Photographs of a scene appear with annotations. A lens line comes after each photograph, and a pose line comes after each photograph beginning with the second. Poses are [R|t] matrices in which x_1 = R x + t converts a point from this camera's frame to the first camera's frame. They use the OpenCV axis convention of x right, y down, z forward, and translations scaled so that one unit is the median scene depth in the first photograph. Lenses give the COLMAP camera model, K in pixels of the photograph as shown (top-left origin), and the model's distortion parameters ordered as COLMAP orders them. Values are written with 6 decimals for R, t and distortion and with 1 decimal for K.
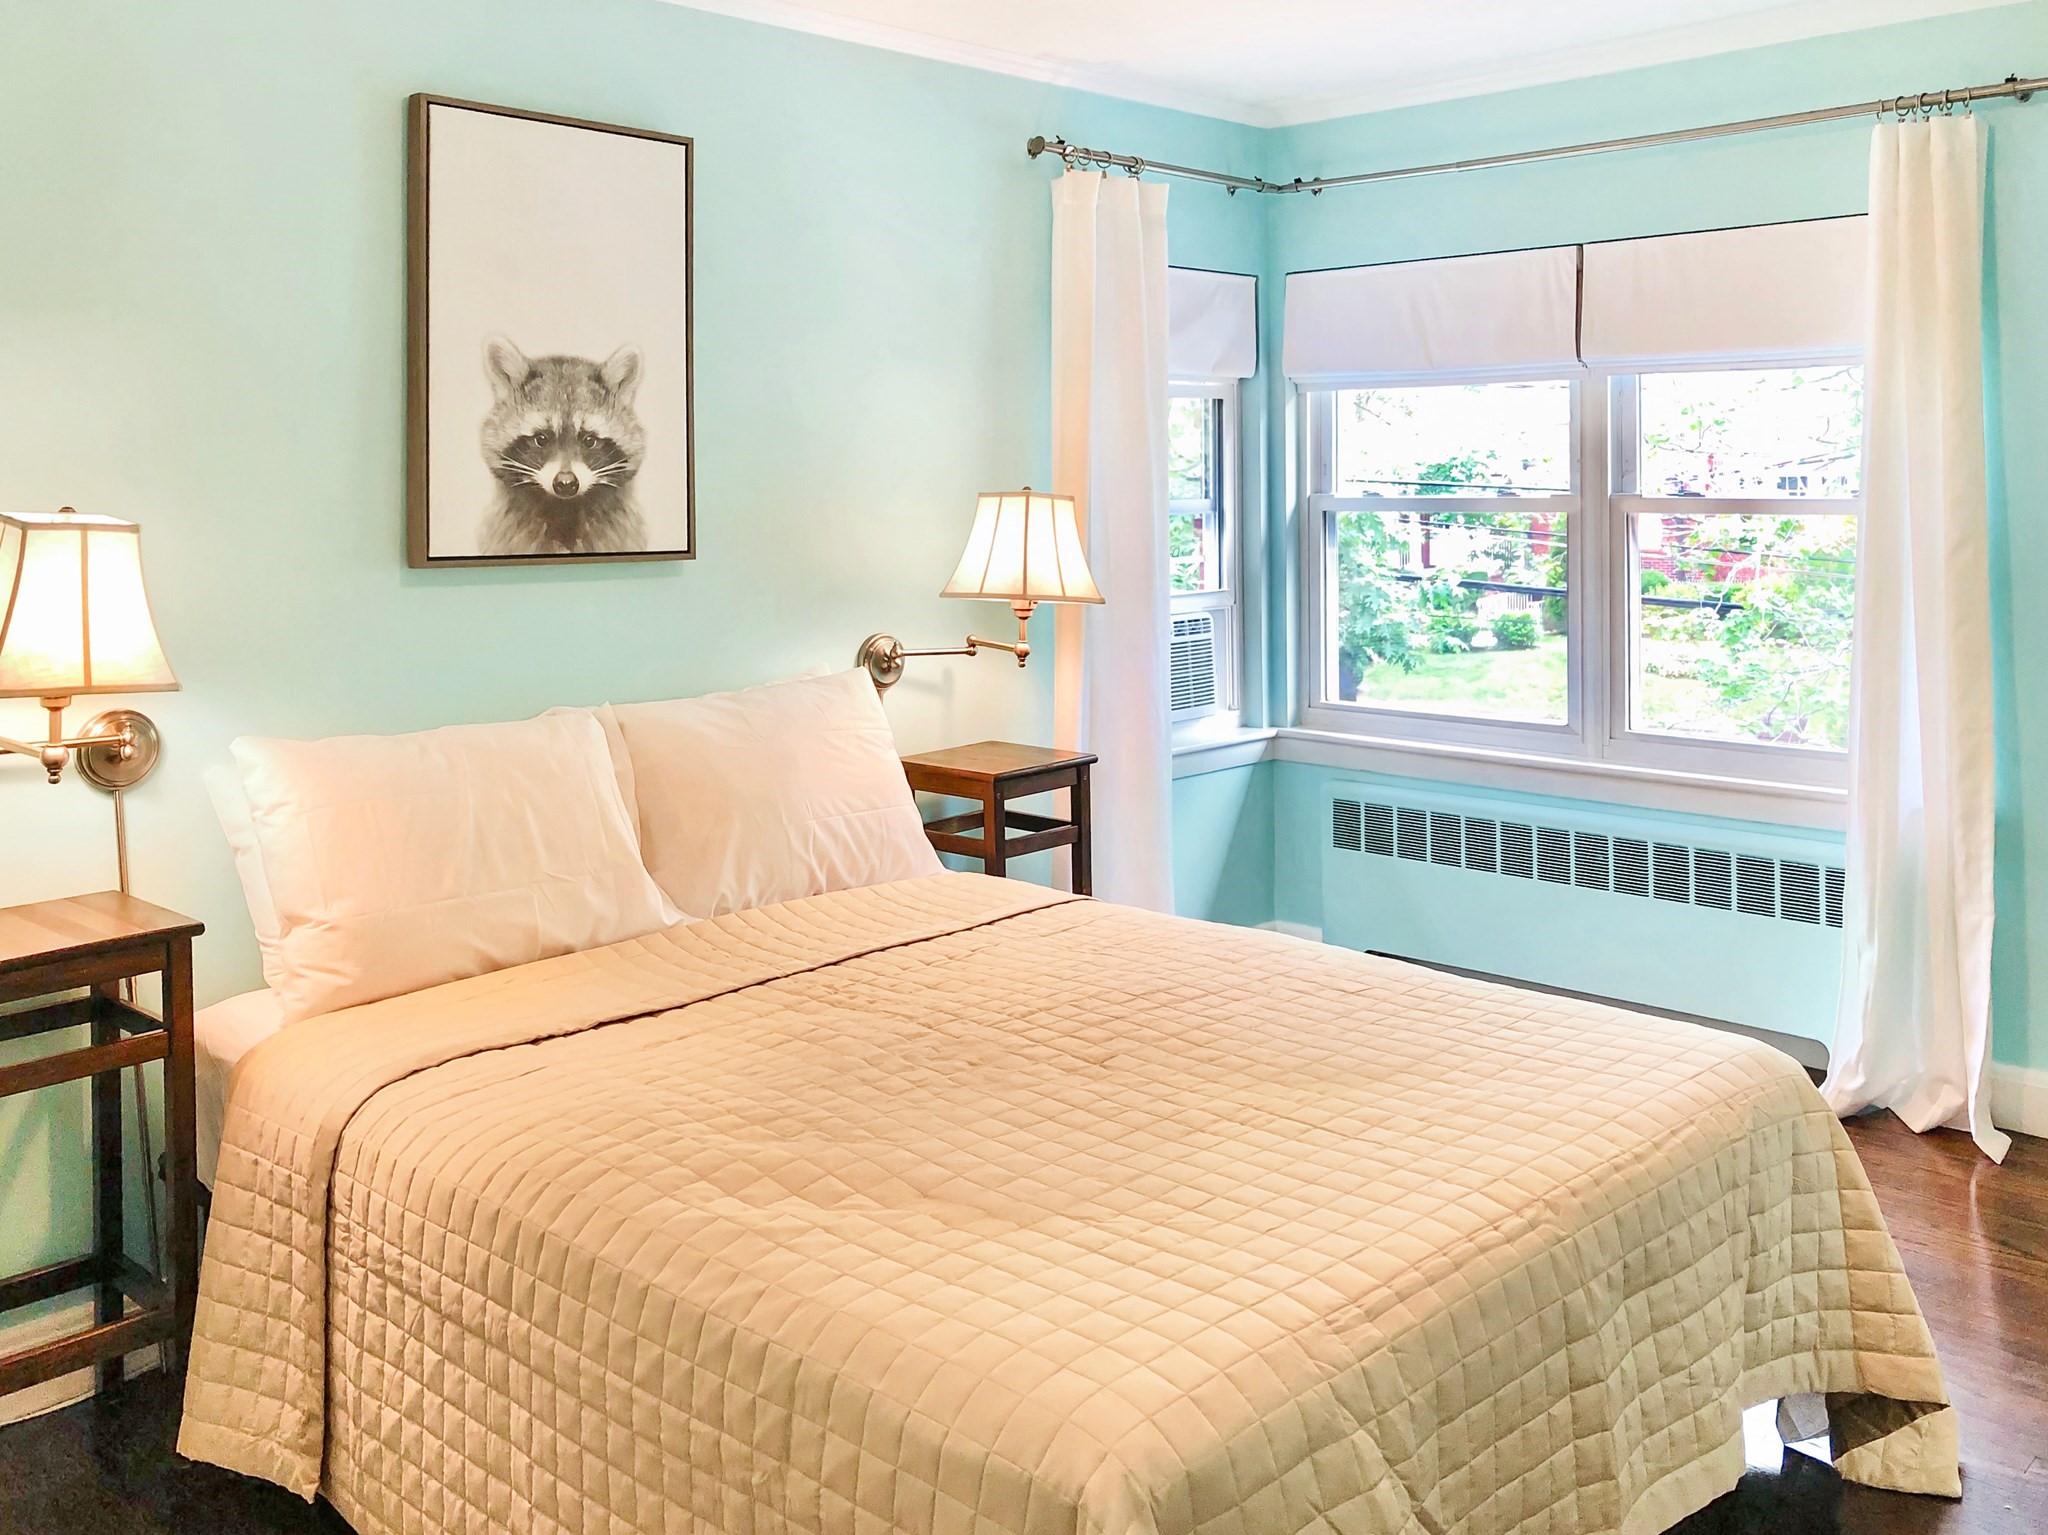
lens RADIAL K [[1820.0, 0, 1023.8], [0, 1820.0, 648.1], [0, 0, 1]] dist [0.006483, 0.000168]
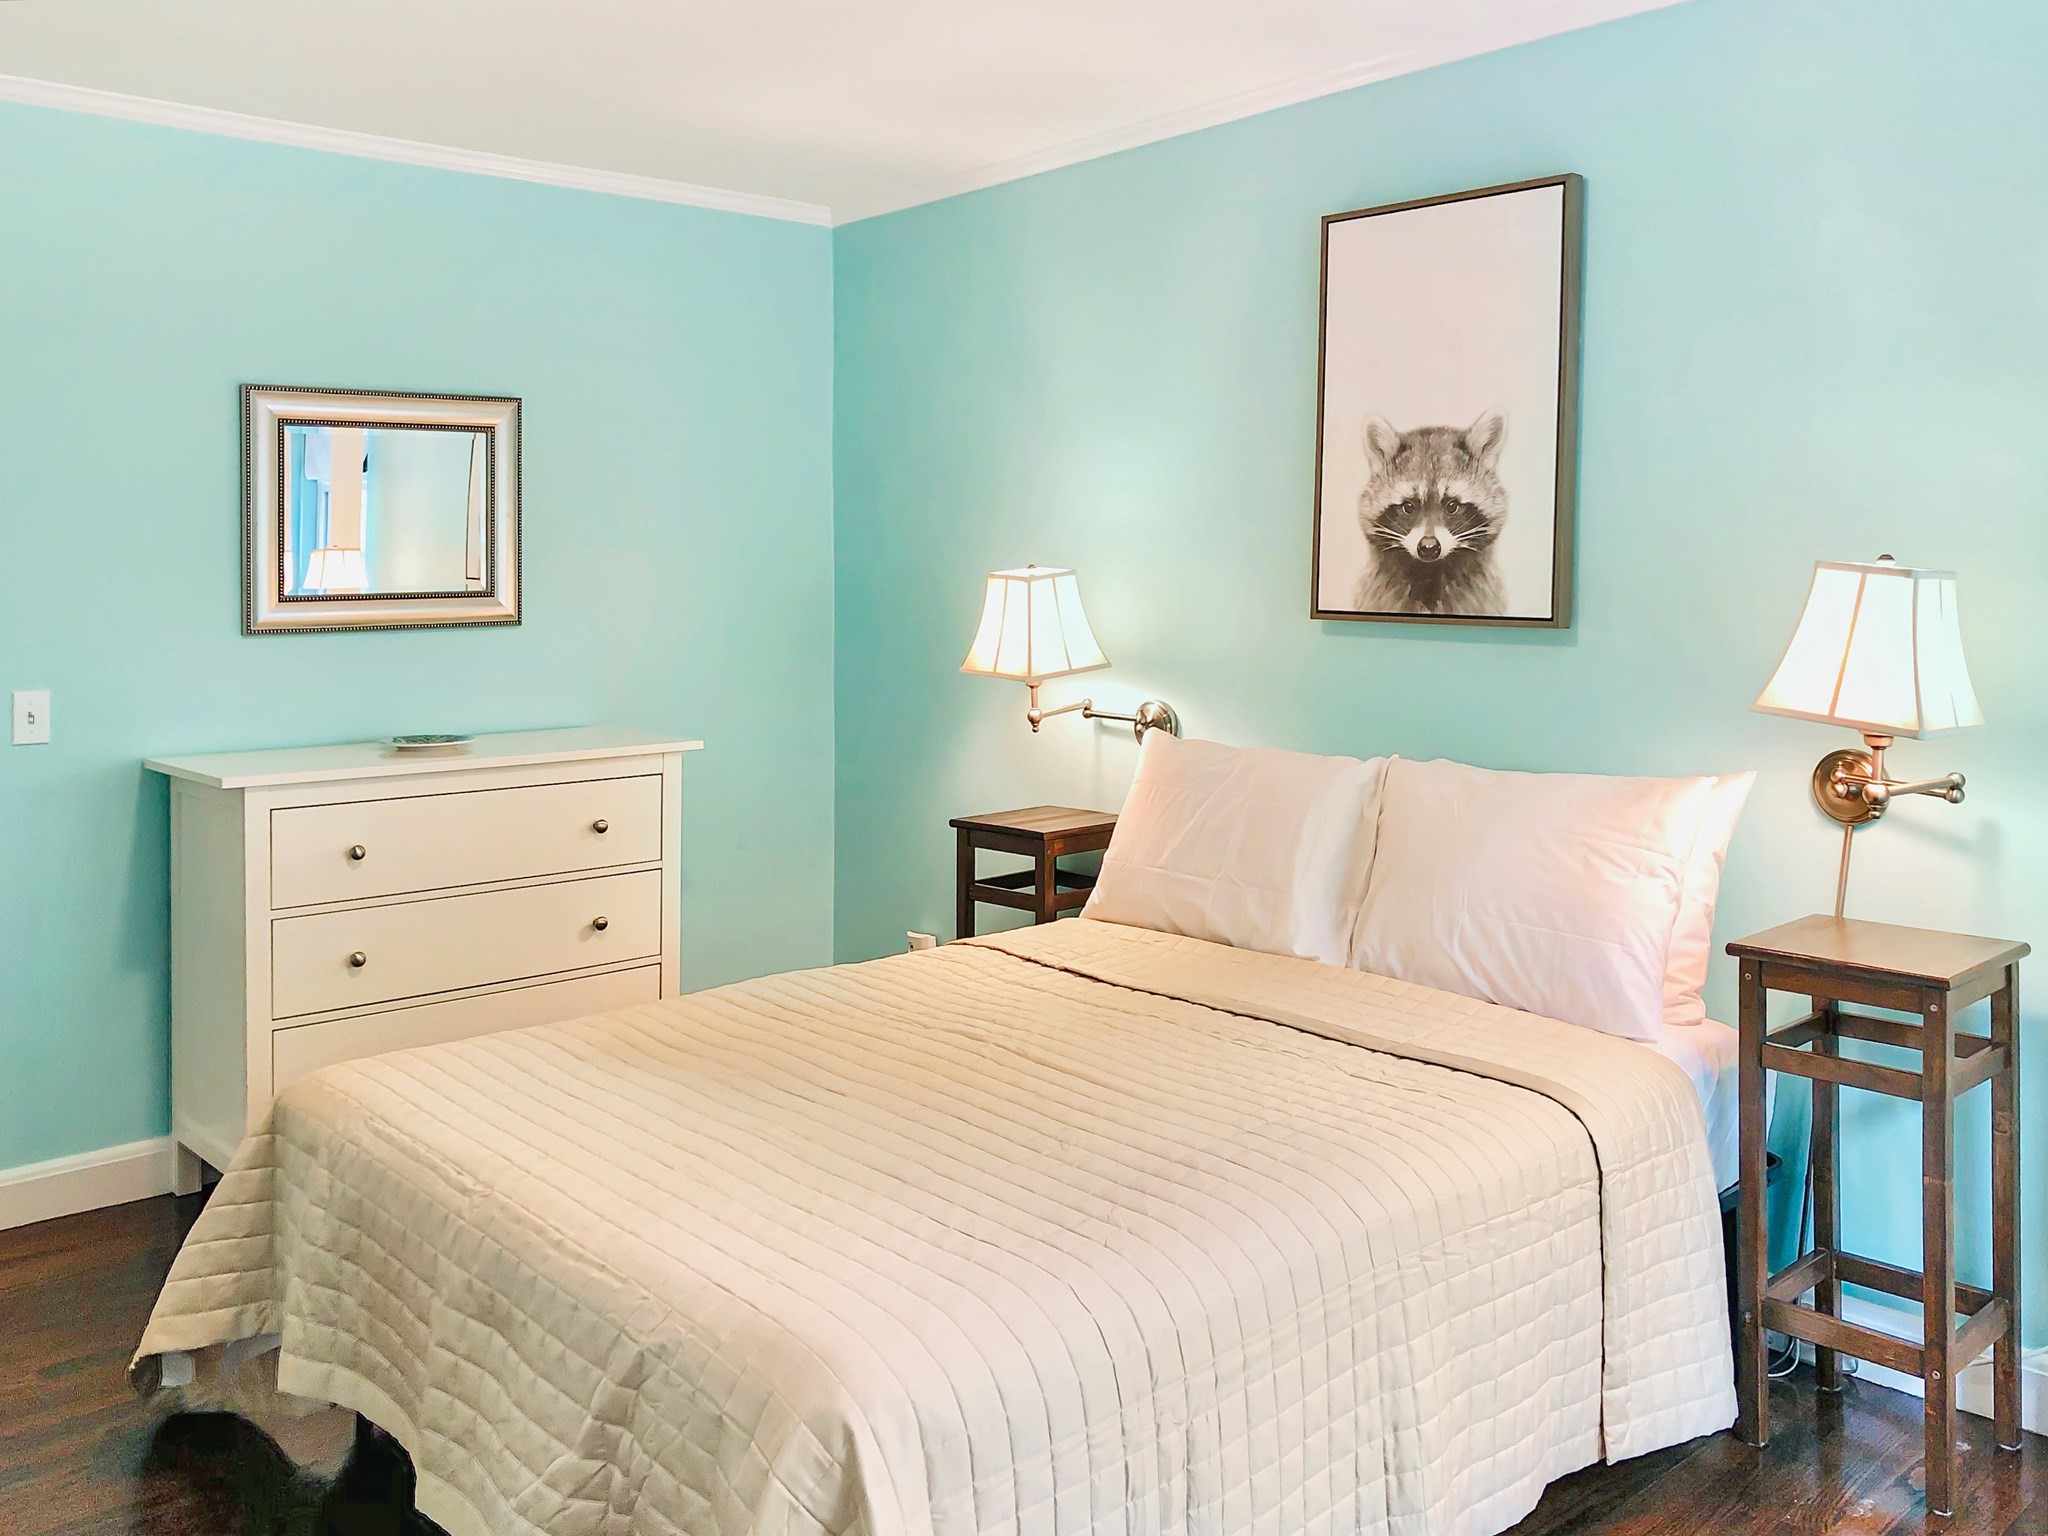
lens RADIAL K [[1856.1, 0, 1024.0], [0, 1856.1, 768.0], [0, 0, 1]] dist [0.000280, -0.007997]
pose [[-0.104248, 0.129198, -0.986124, 0.852733], [-0.072807, 0.987874, 0.137124, -0.094525], [0.991883, 0.086092, -0.093577, 0.876208]]
